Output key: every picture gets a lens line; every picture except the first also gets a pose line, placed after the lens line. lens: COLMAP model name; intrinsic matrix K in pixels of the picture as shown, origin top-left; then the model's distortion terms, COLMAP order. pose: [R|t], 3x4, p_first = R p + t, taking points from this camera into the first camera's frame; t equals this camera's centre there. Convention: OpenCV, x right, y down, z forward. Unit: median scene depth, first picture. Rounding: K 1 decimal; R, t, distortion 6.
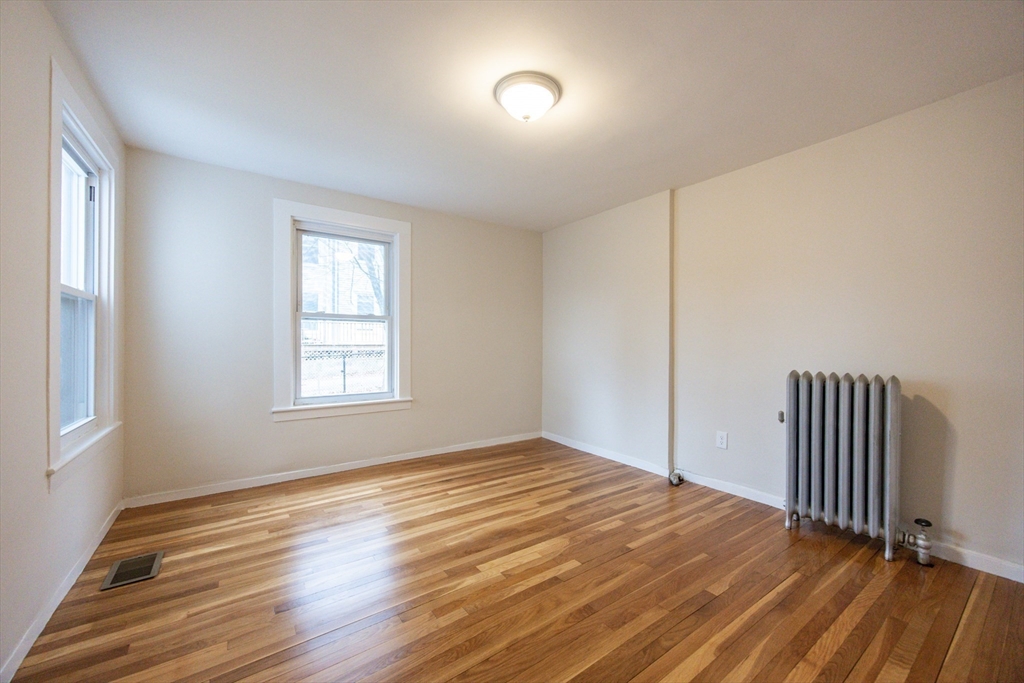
lens RADIAL K [[397.3, 0, 517.8], [0, 397.3, 339.6], [0, 0, 1]] dist [-0.002449, 0.000218]
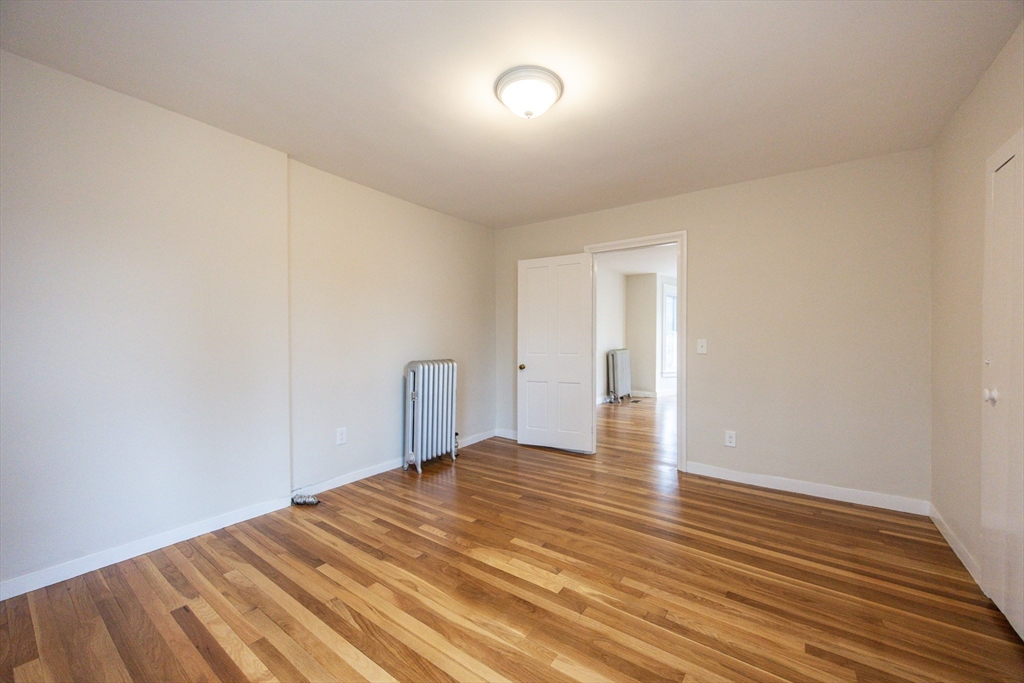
lens RADIAL K [[397.3, 0, 517.8], [0, 397.3, 339.6], [0, 0, 1]] dist [-0.002449, 0.000218]
pose [[-0.328431, -0.005861, 0.944510, -0.726797], [-0.006736, 0.999970, 0.003863, -0.004824], [-0.944504, -0.005094, -0.328461, 1.090737]]
